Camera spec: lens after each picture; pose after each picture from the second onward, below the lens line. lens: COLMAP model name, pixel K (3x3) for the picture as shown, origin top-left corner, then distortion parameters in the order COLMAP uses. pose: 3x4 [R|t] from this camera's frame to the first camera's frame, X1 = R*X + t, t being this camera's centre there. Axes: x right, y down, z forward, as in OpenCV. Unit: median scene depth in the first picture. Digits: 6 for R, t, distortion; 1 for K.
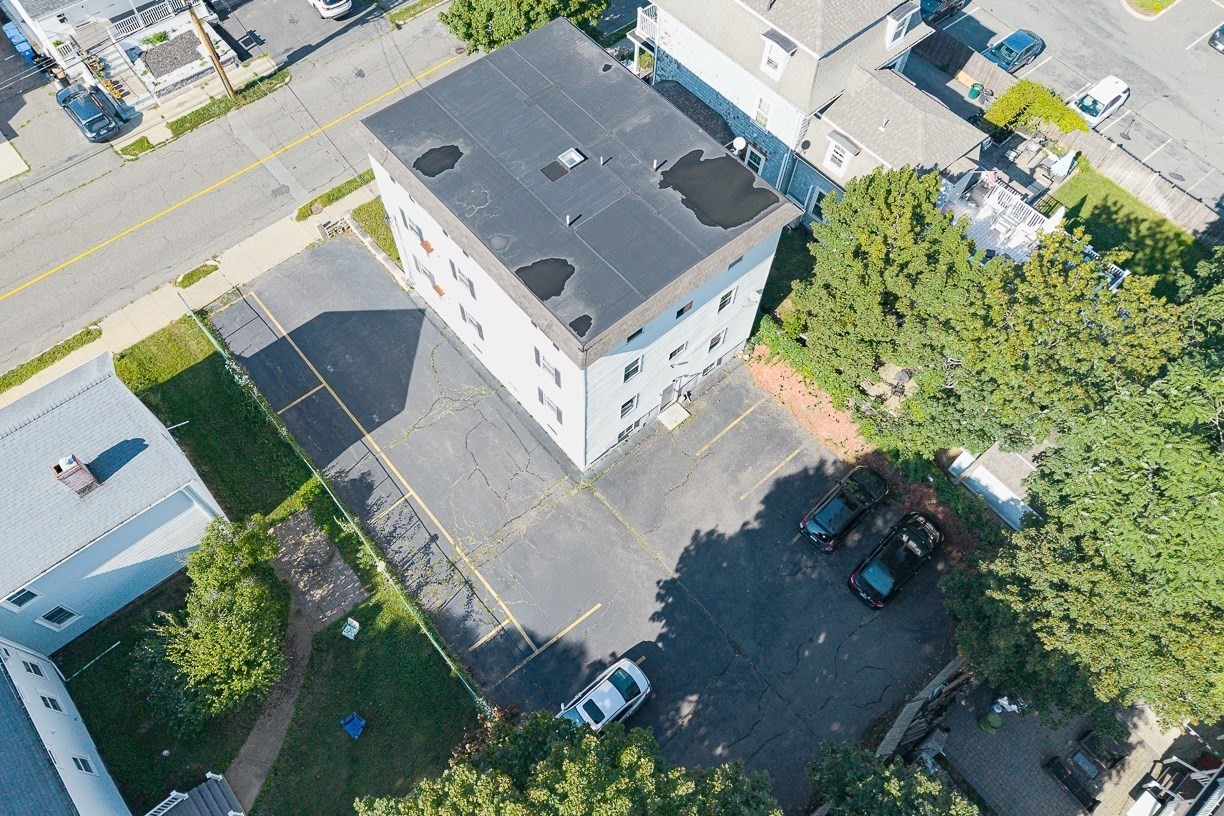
lens RADIAL K [[839.5, 0, 612.0], [0, 839.5, 408.0], [0, 0, 1]] dist [0.023350, -0.004444]
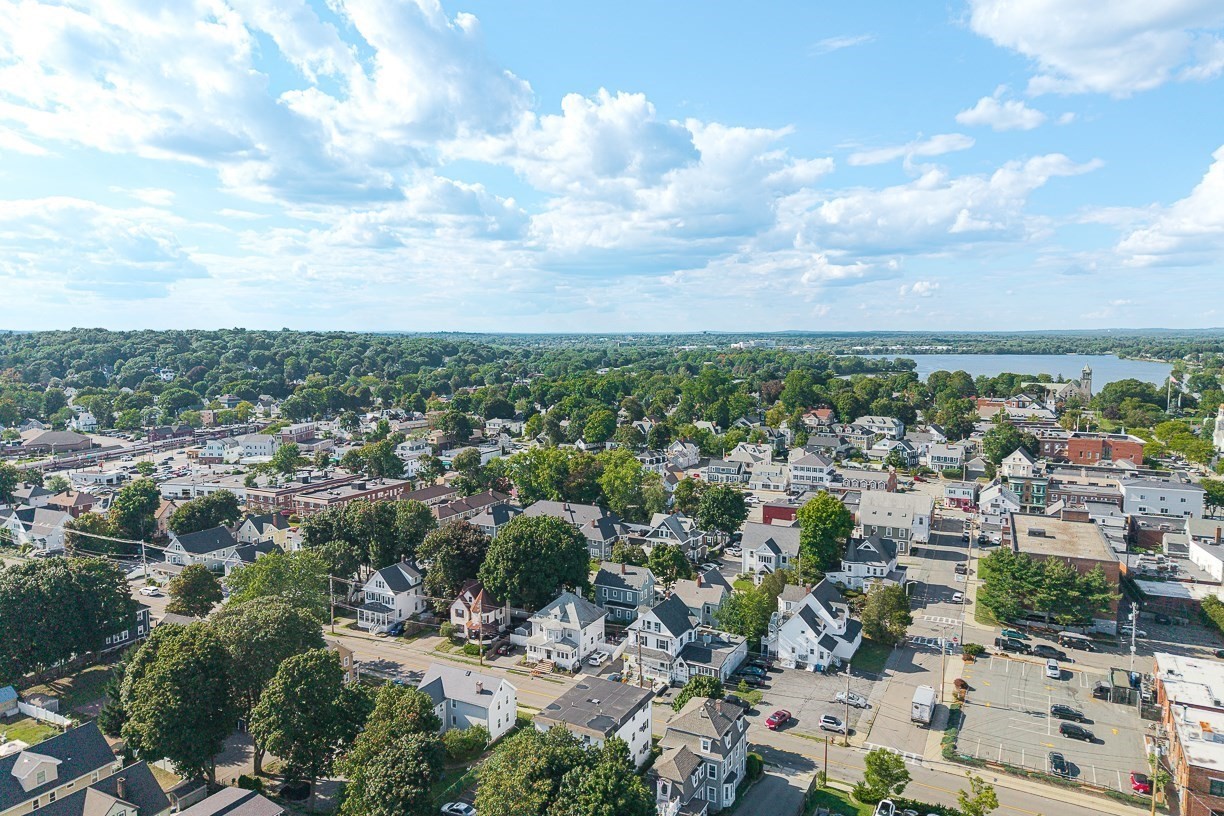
lens RADIAL K [[813.1, 0, 612.0], [0, 813.1, 408.0], [0, 0, 1]] dist [0.065721, -0.055299]
pose [[0.353982, 0.058799, -0.933402, 2.659450], [-0.813245, 0.512226, -0.276147, -0.037043], [0.461876, 0.856836, 0.229137, -0.680772]]
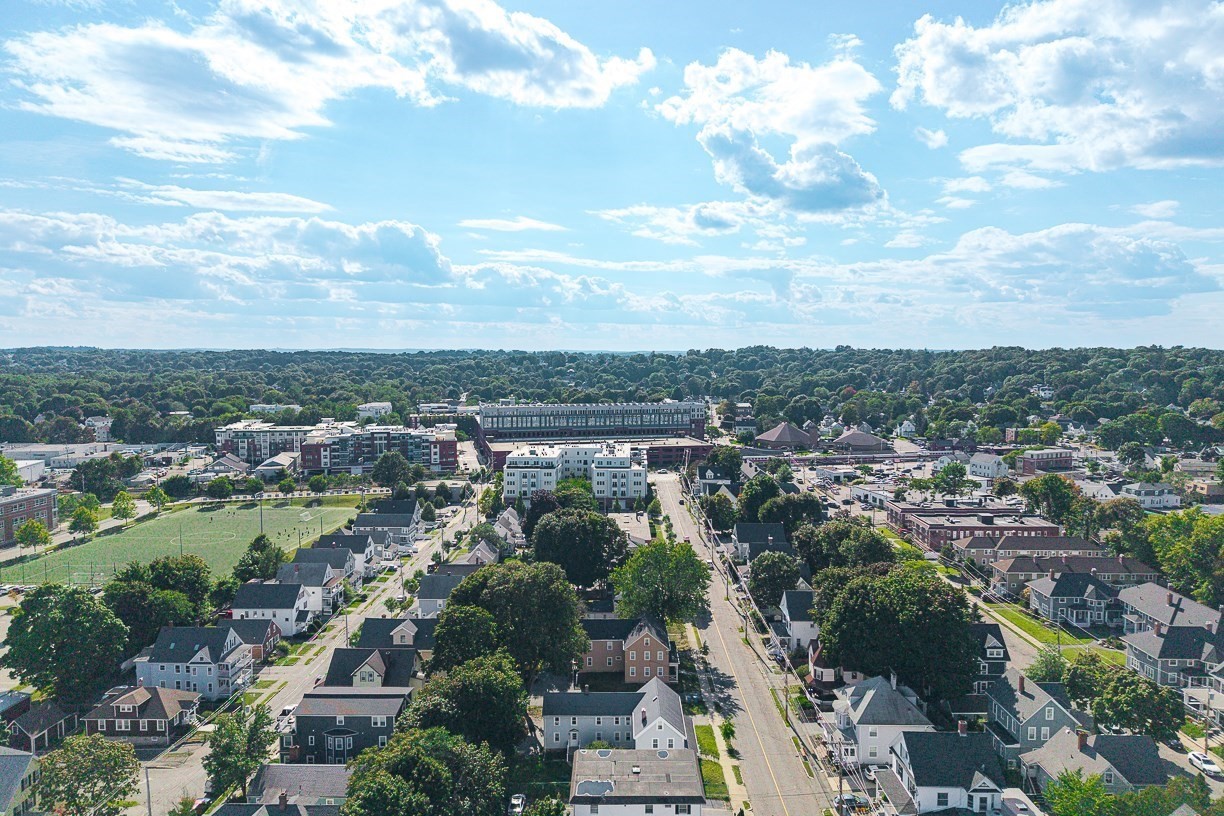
lens RADIAL K [[817.0, 0, 608.5], [0, 817.0, 439.0], [0, 0, 1]] dist [0.057415, -0.036441]
pose [[-0.656648, 0.050659, -0.752494, 1.821942], [-0.669625, 0.419905, 0.612603, -2.133236], [0.347009, 0.906153, -0.241807, 0.534691]]
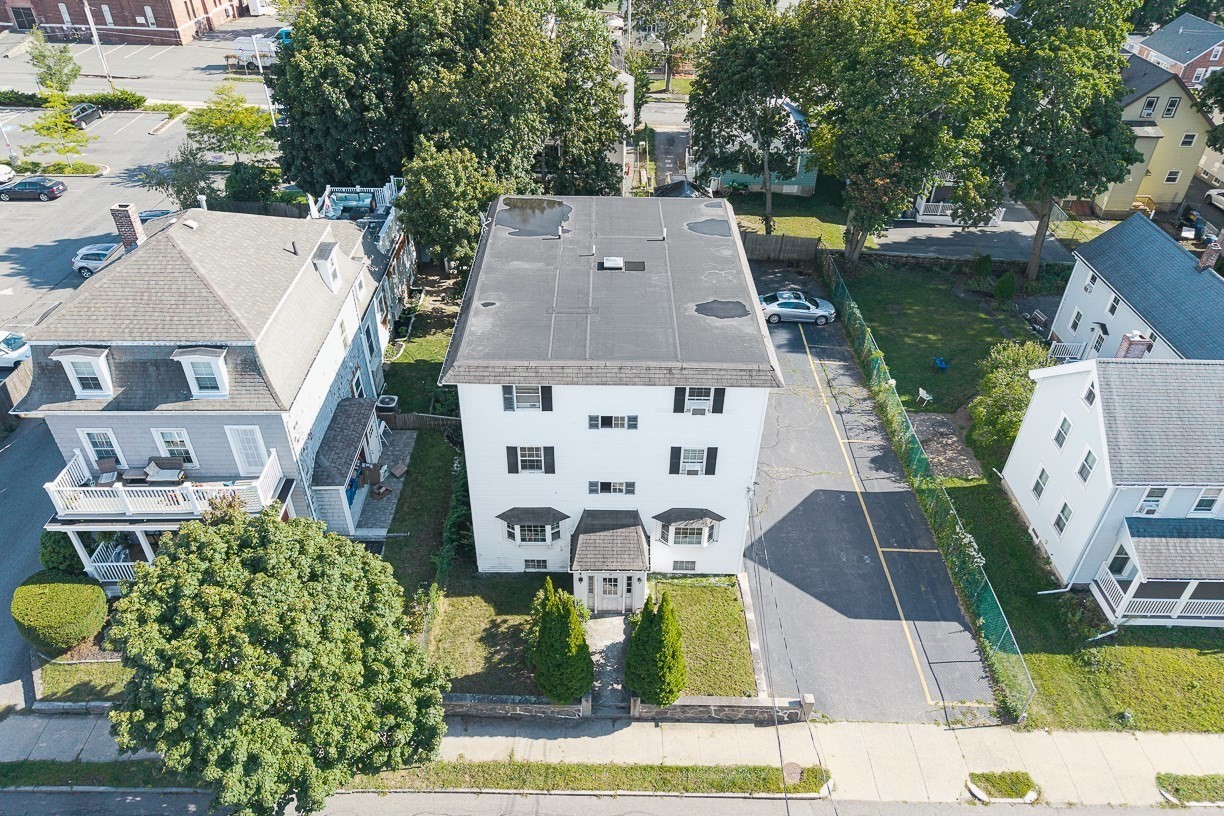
lens RADIAL K [[812.6, 0, 626.4], [0, 812.6, 395.4], [0, 0, 1]] dist [0.056532, -0.045971]
pose [[-0.763772, -0.416424, 0.493197, -0.530290], [0.542797, -0.000853, 0.839863, -0.967578], [-0.349319, 0.909170, 0.226685, 0.798770]]
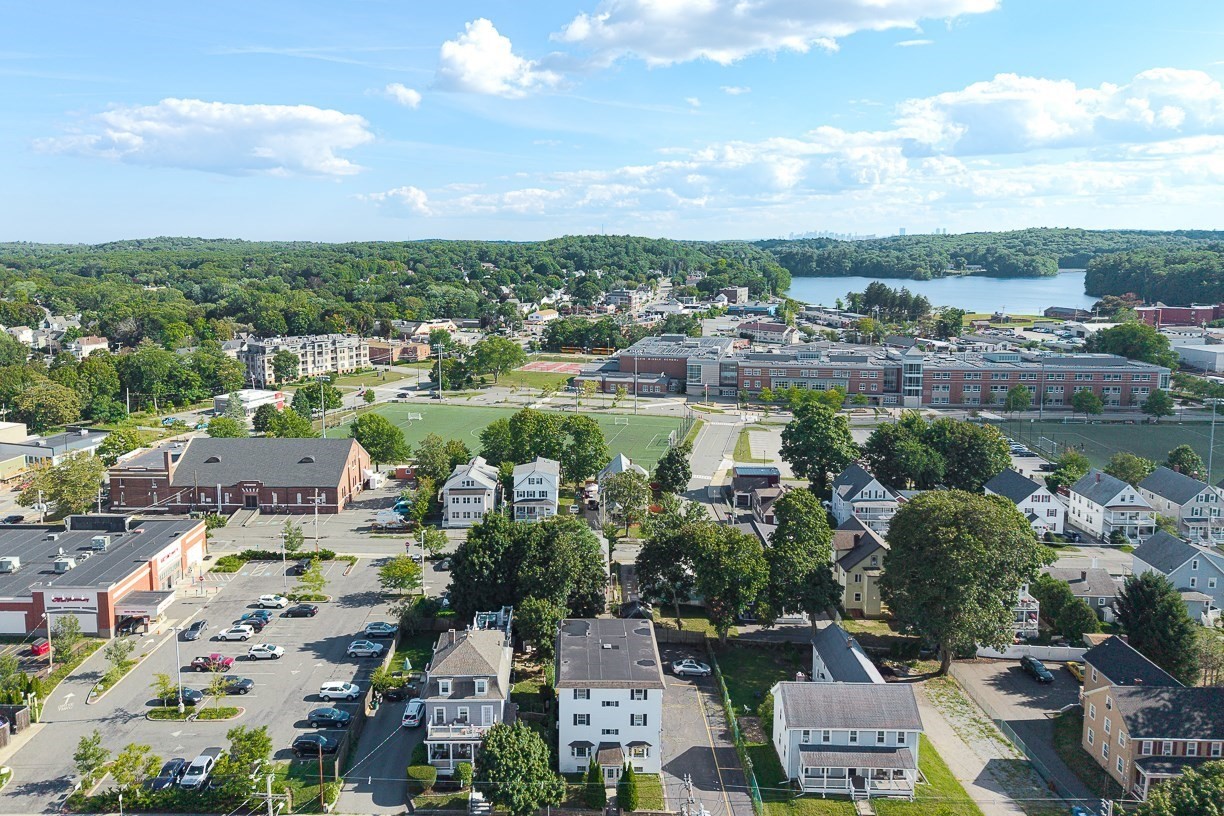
lens RADIAL K [[831.9, 0, 554.6], [0, 831.9, 335.8], [0, 0, 1]] dist [0.047217, -0.054098]
pose [[-0.741280, -0.101359, 0.663498, -1.461075], [0.581369, 0.397059, 0.710179, -2.449951], [-0.335431, 0.912179, -0.235405, 0.669302]]
